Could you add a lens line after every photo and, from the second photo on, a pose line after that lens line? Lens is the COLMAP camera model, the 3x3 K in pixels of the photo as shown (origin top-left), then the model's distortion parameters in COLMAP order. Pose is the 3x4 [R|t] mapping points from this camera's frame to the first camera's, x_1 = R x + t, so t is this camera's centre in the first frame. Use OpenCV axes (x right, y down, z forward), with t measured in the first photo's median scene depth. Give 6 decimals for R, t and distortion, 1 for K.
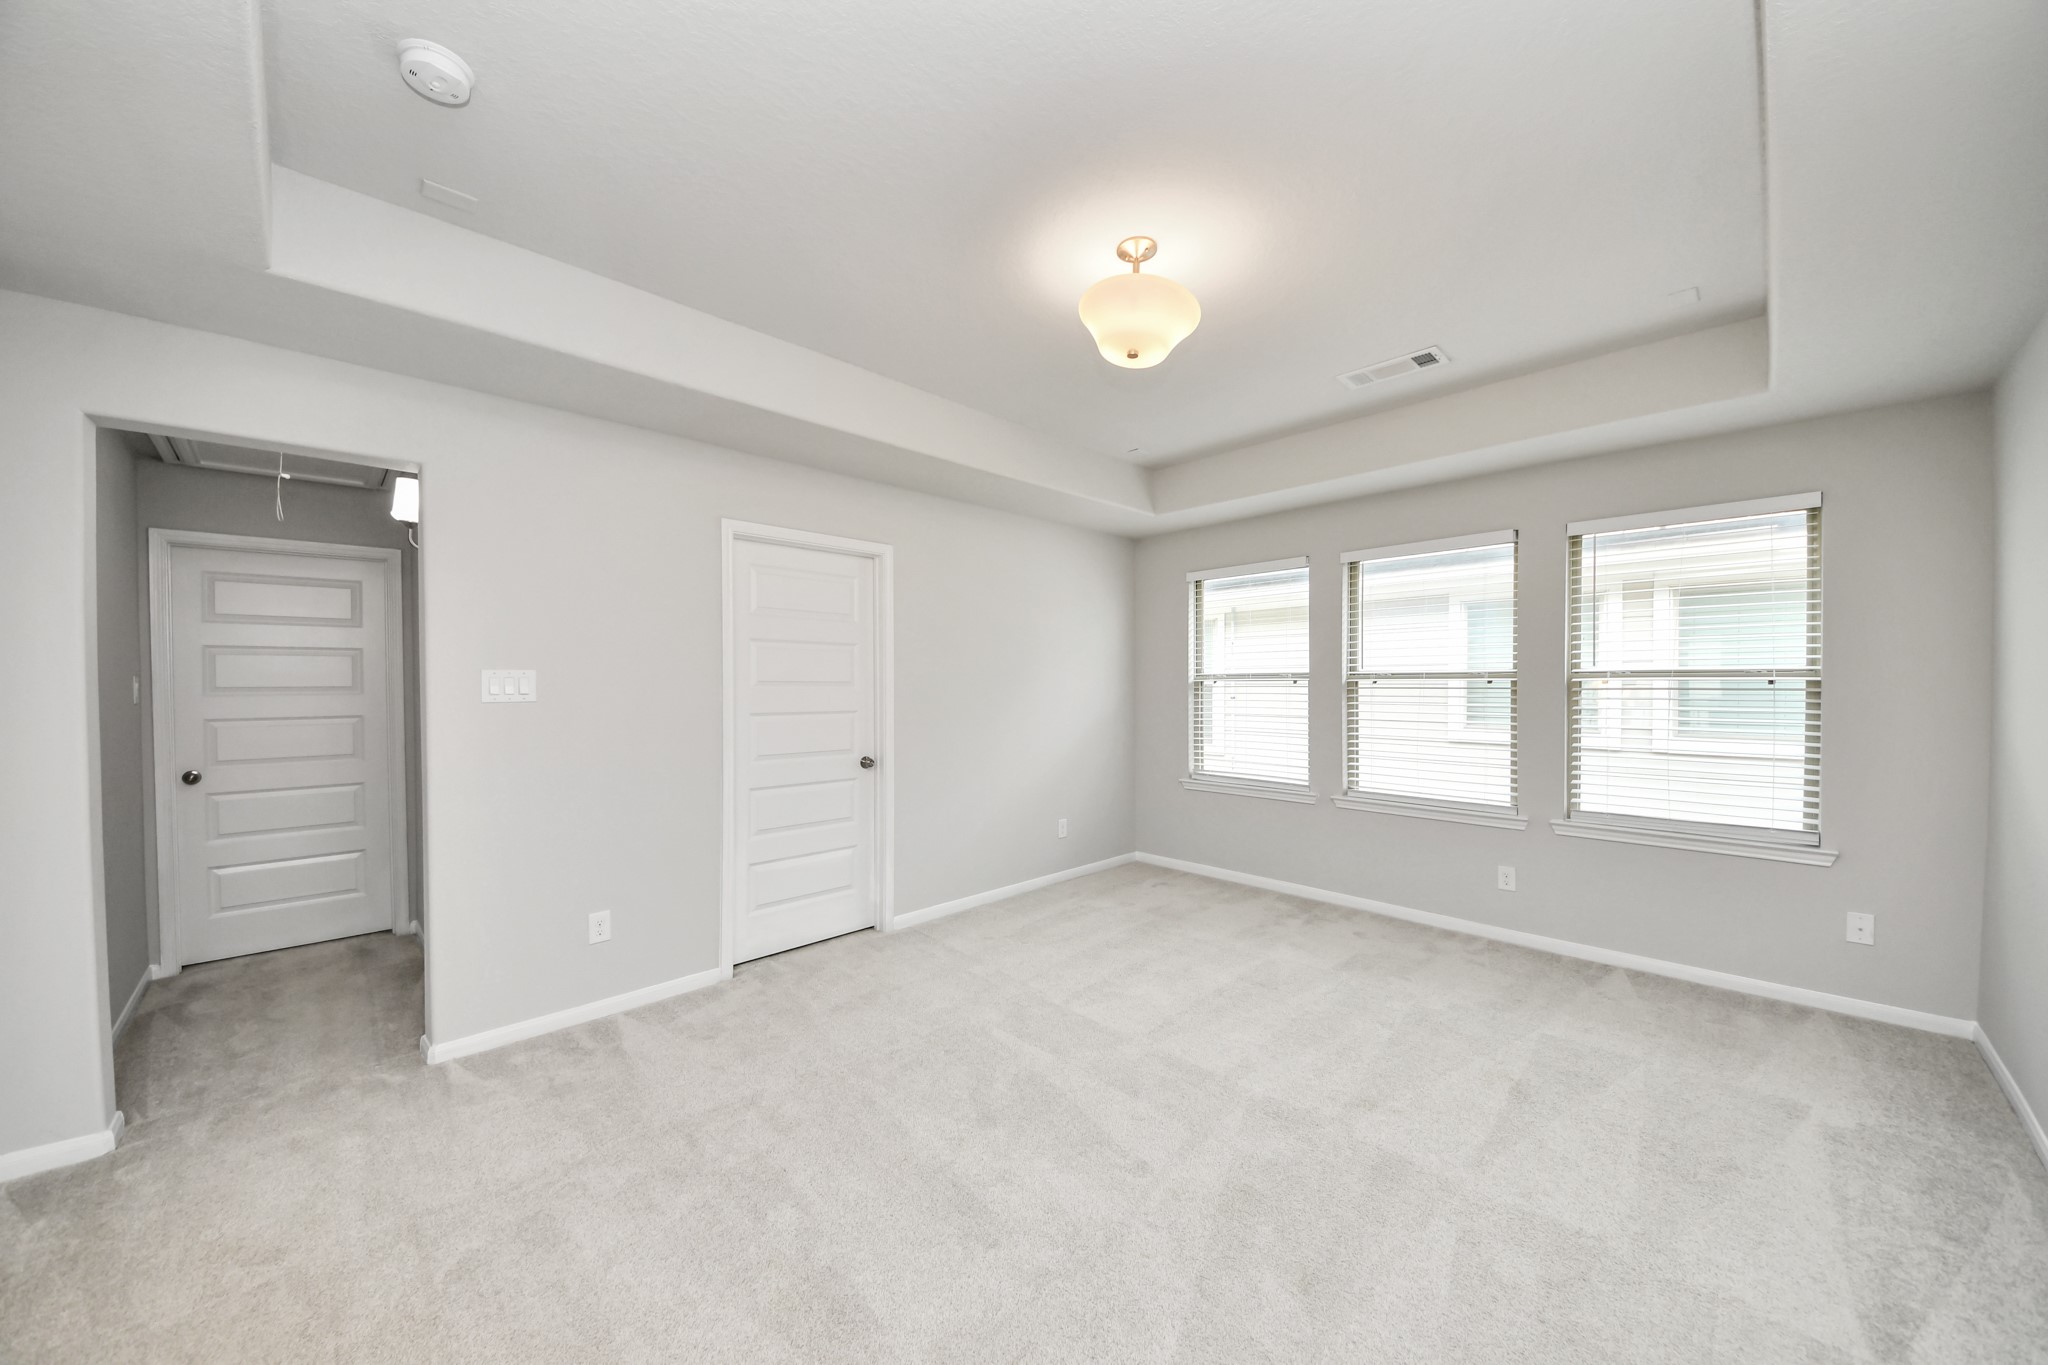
lens RADIAL K [[711.4, 0, 1015.8], [0, 711.4, 692.4], [0, 0, 1]] dist [-0.000521, -0.016843]
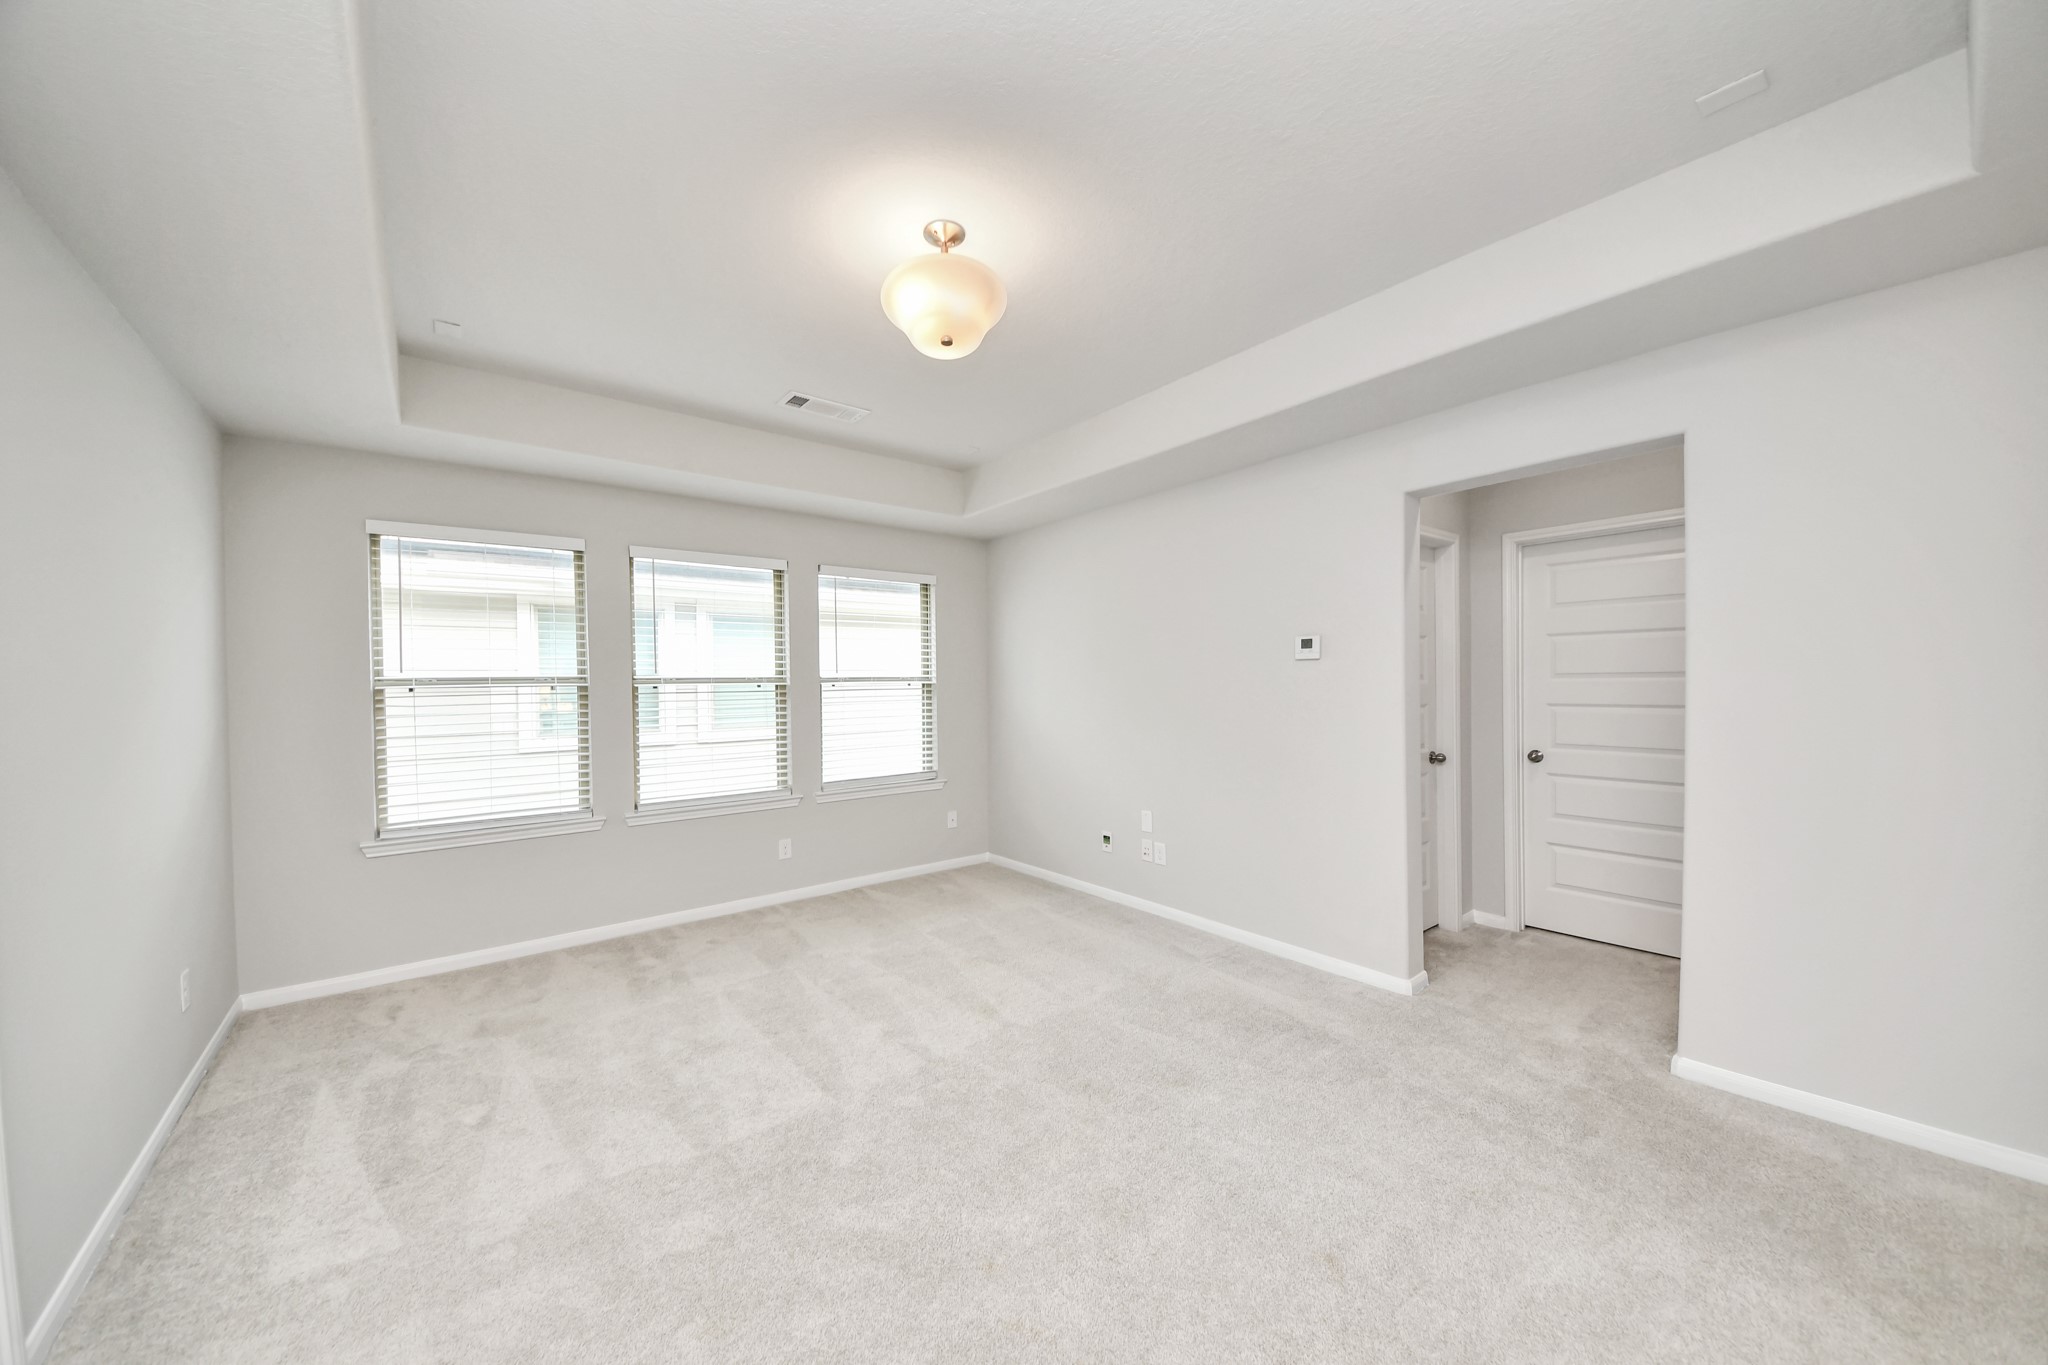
lens RADIAL K [[711.4, 0, 1015.8], [0, 711.4, 692.4], [0, 0, 1]] dist [-0.000521, -0.016843]
pose [[0.070741, -0.013571, 0.997402, -0.399411], [0.024692, 0.999625, 0.011850, -0.006866], [-0.997189, 0.023789, 0.071050, 0.428759]]
